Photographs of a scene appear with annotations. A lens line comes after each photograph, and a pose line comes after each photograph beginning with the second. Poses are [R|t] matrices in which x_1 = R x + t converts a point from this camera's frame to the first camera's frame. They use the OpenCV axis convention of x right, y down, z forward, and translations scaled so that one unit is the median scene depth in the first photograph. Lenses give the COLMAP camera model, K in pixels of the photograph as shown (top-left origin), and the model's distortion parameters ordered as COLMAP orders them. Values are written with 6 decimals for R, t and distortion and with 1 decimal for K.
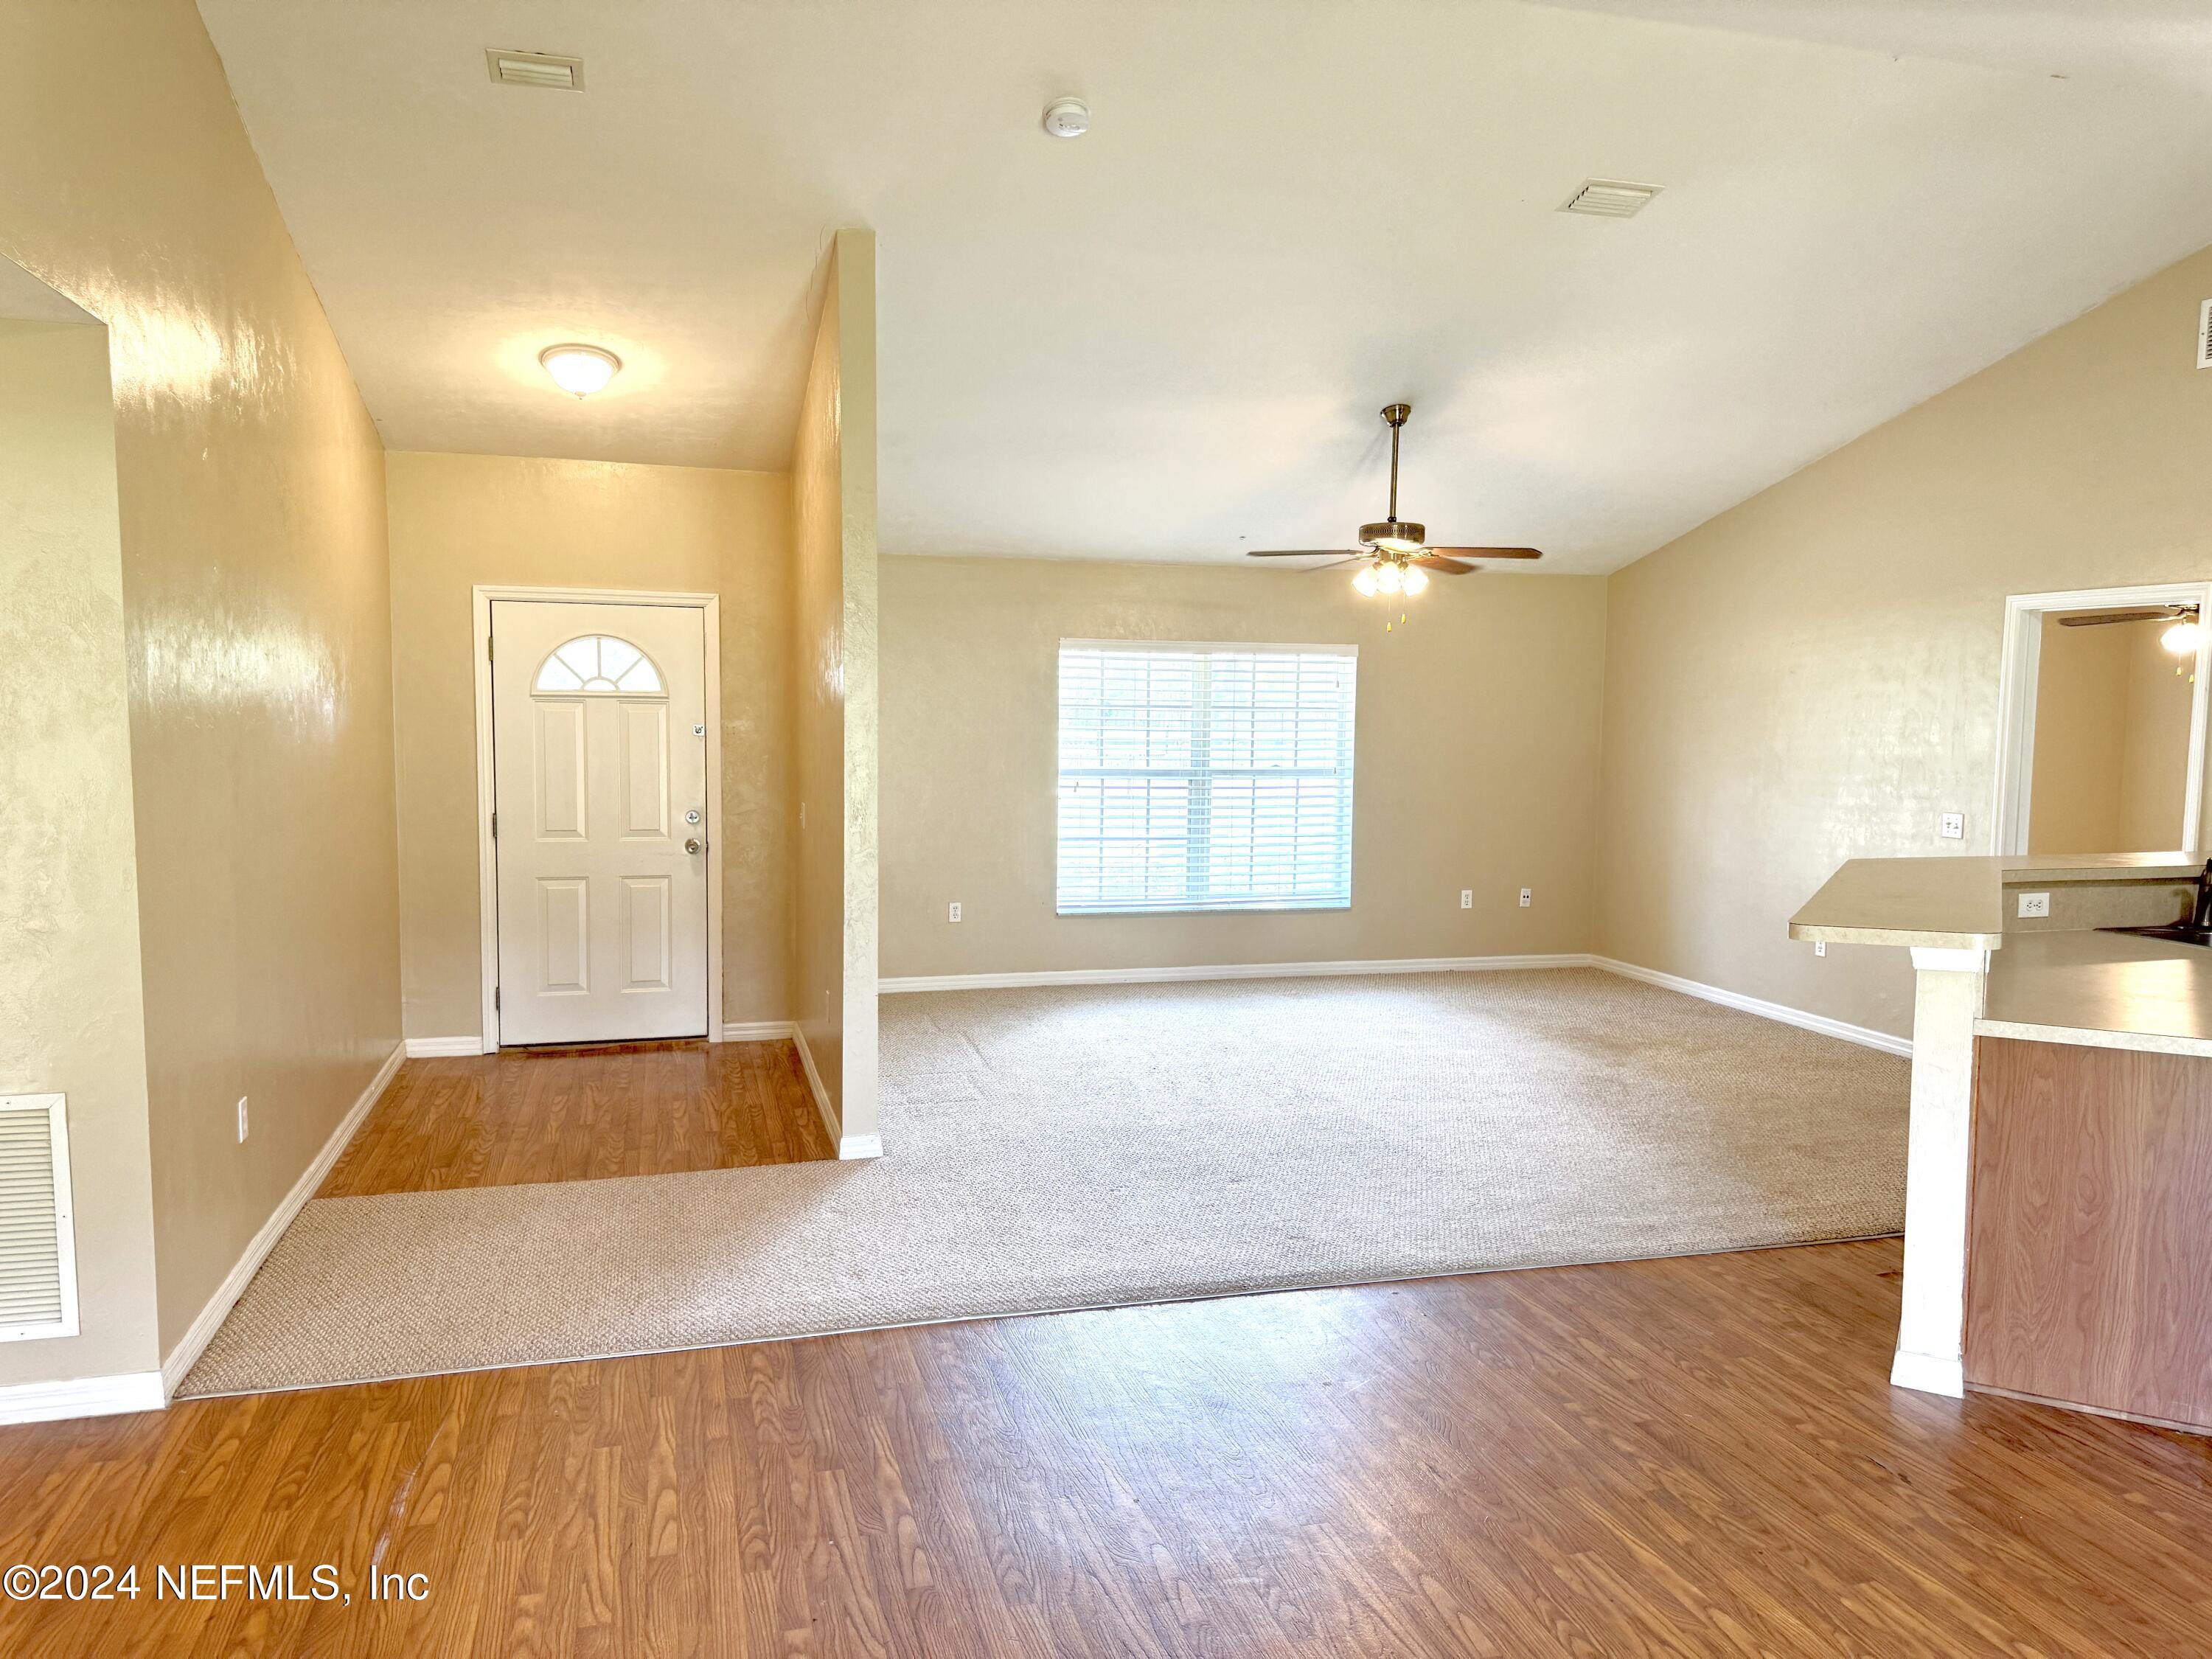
lens RADIAL K [[1550.4, 0, 1084.6], [0, 1550.4, 839.7], [0, 0, 1]] dist [-0.000878, -0.018013]
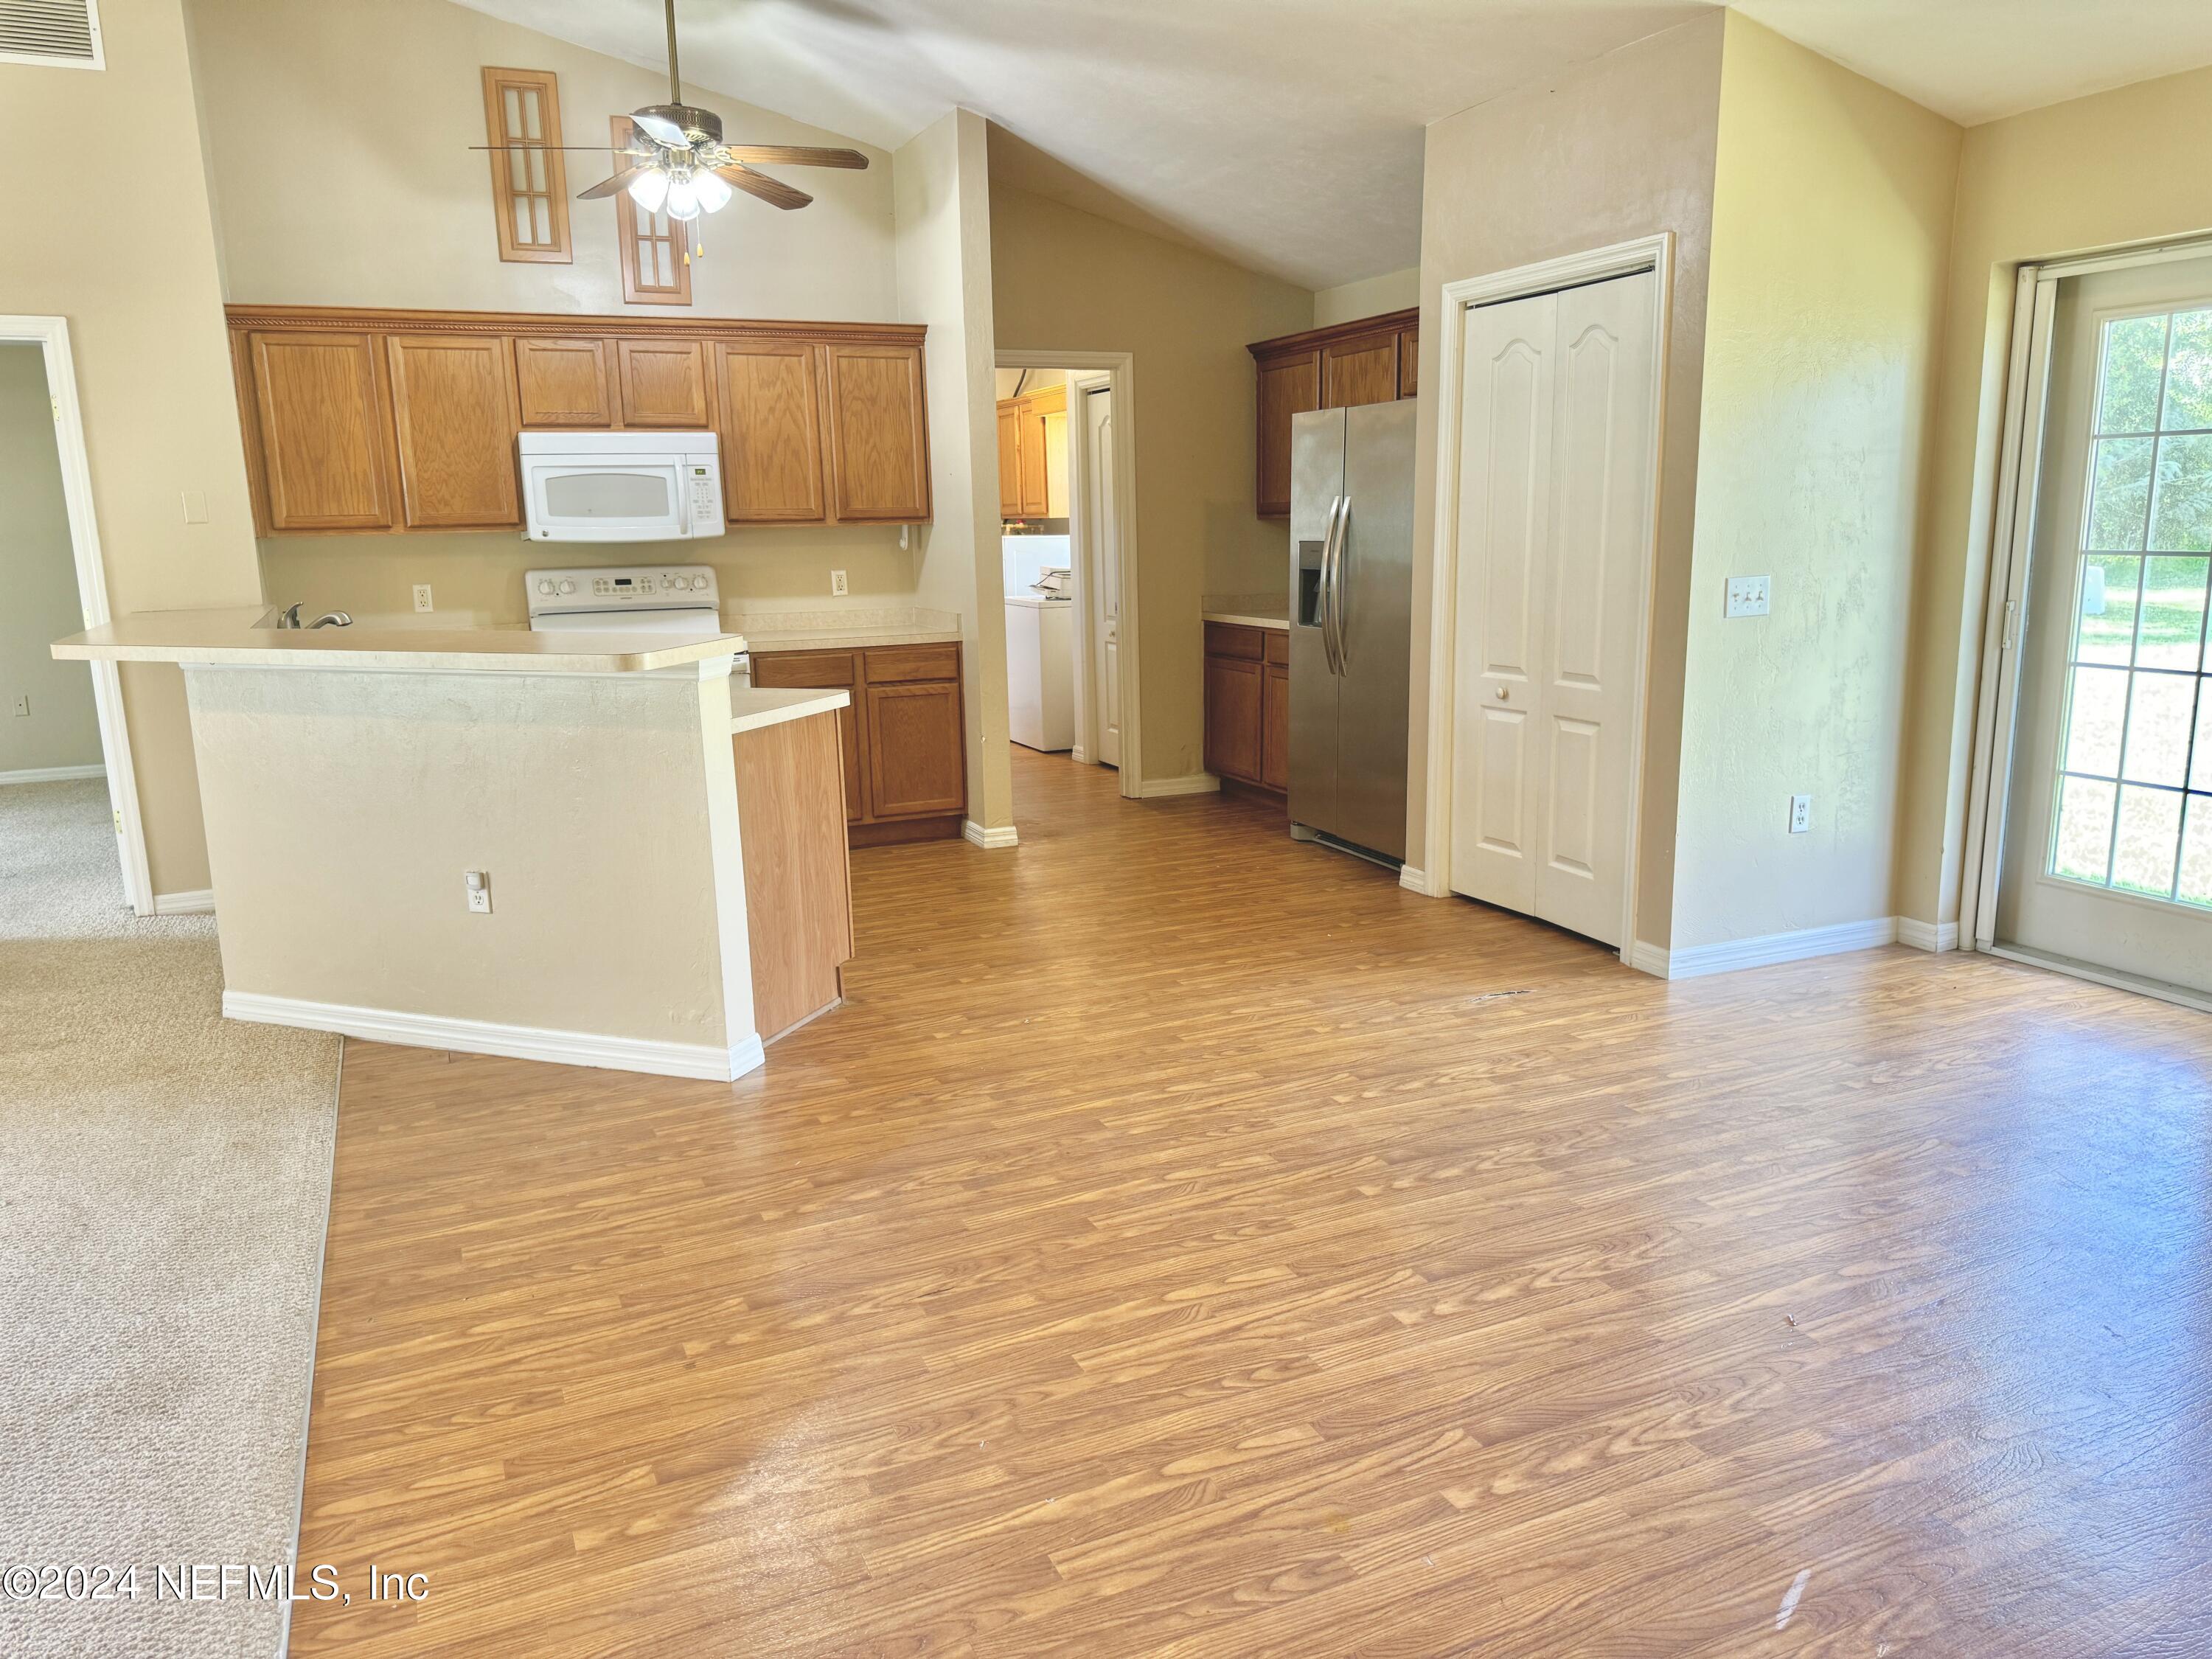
lens RADIAL K [[1543.3, 0, 1098.5], [0, 1543.3, 830.6], [0, 0, 1]] dist [0.125168, -0.222314]
pose [[-0.161110, -0.201074, 0.966236, -0.582393], [0.109646, 0.969319, 0.219998, -0.019245], [-0.980827, 0.141388, -0.134120, 1.016623]]
